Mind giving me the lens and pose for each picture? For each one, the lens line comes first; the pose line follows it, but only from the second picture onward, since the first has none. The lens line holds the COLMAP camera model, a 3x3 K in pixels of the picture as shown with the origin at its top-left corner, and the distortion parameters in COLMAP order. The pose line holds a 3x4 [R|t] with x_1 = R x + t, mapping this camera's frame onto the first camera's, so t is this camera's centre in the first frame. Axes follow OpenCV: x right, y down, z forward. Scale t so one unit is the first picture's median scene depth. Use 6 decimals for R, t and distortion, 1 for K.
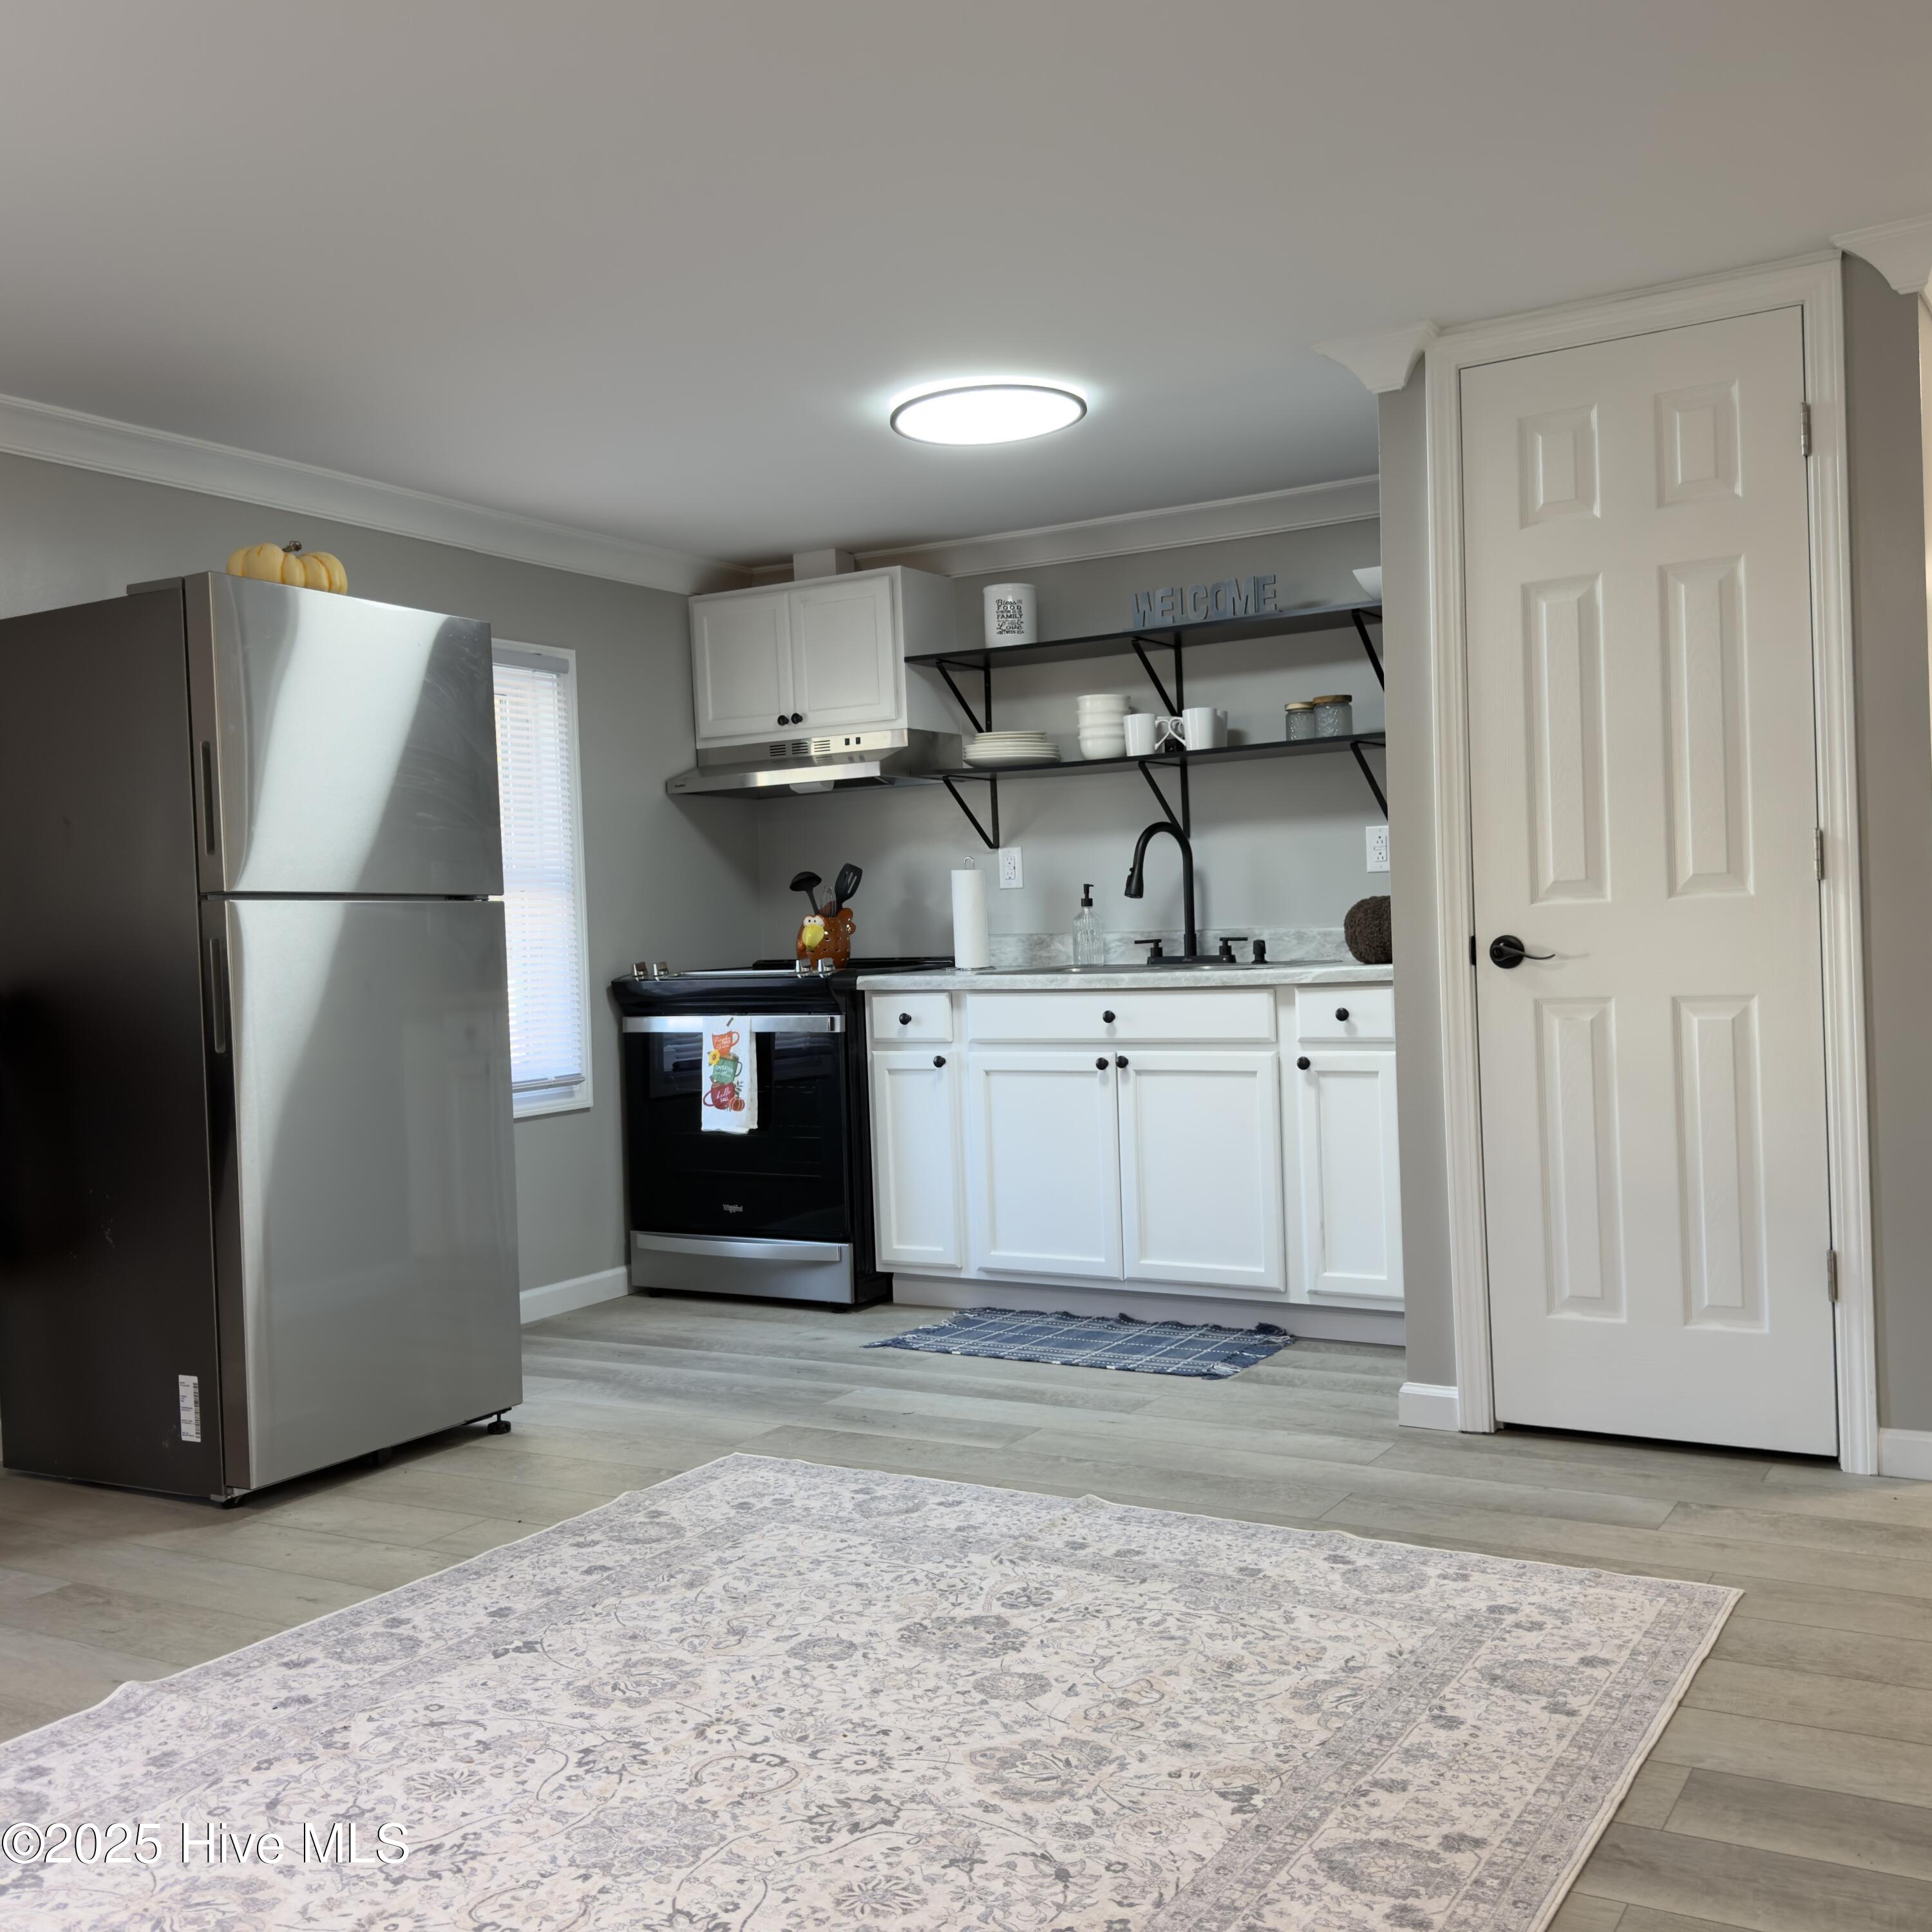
lens RADIAL K [[1997.3, 0, 966.0], [0, 1997.3, 966.0], [0, 0, 1]] dist [0.083255, -0.000623]
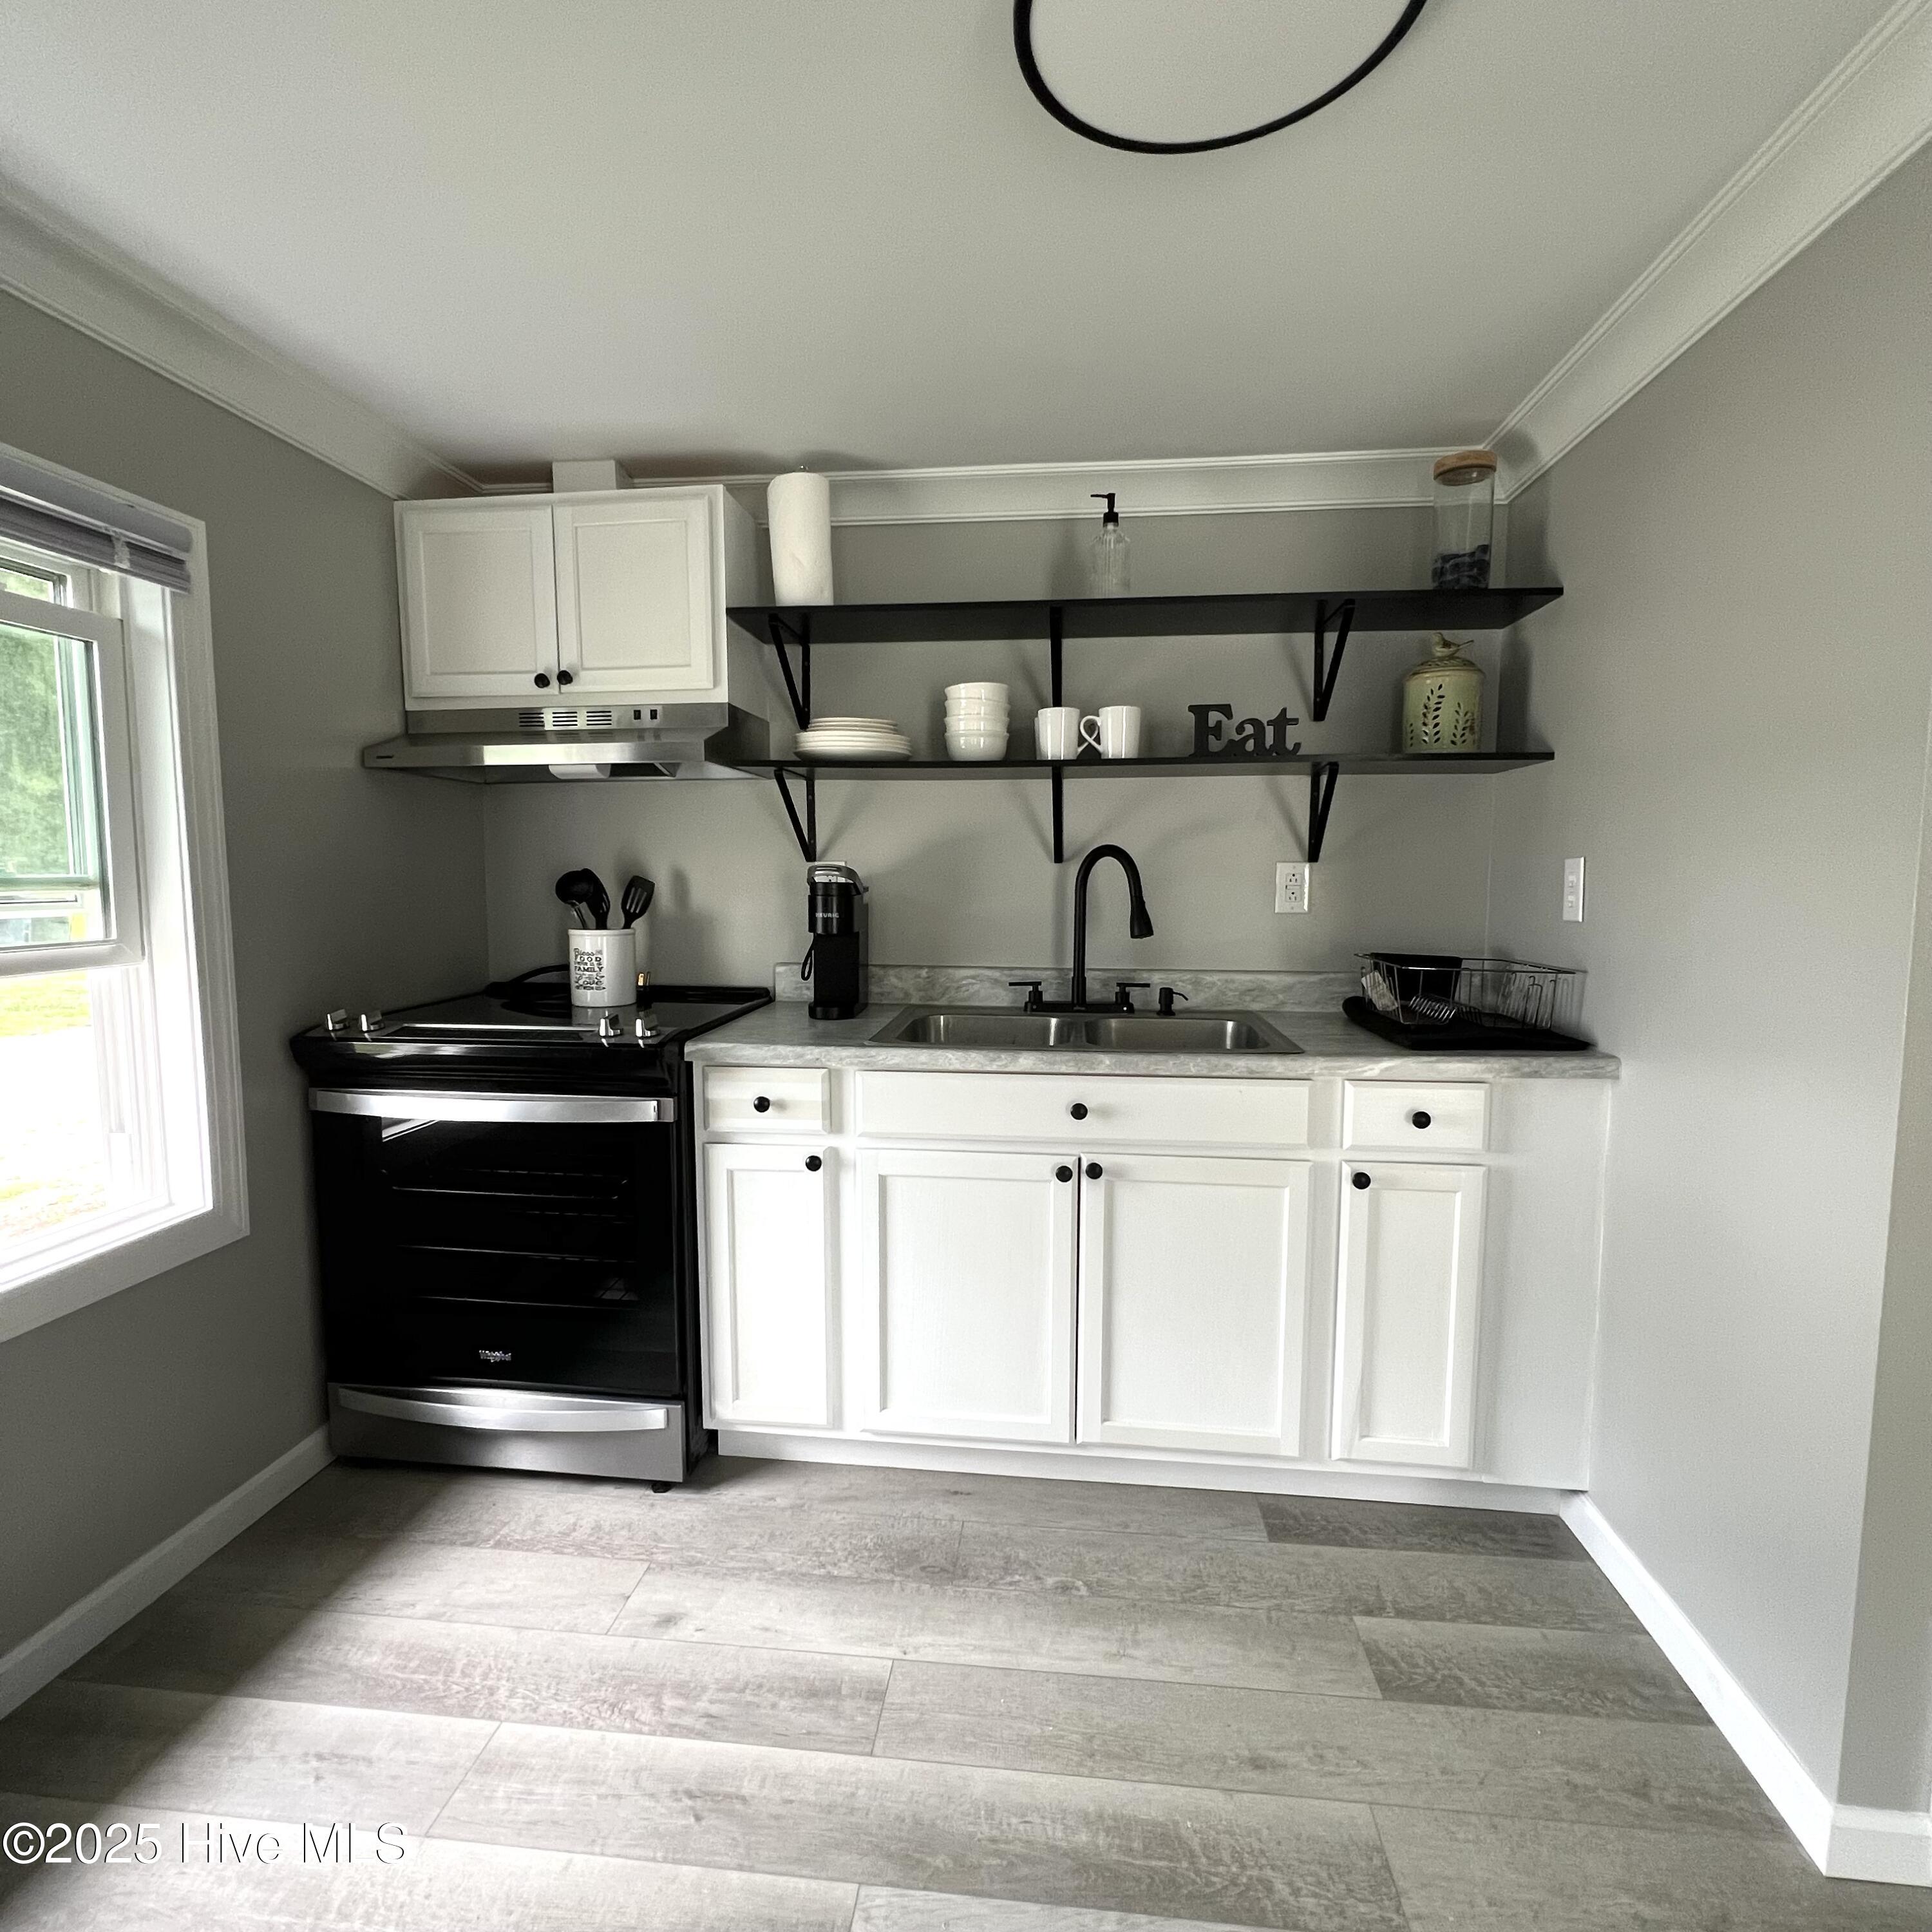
lens RADIAL K [[1050.6, 0, 960.9], [0, 1050.6, 972.6], [0, 0, 1]] dist [-0.002128, 0.000330]
pose [[0.915722, -0.011248, 0.401654, -0.110168], [-0.027244, 0.995570, 0.089994, -0.054369], [-0.400887, -0.093353, 0.911359, 0.583227]]
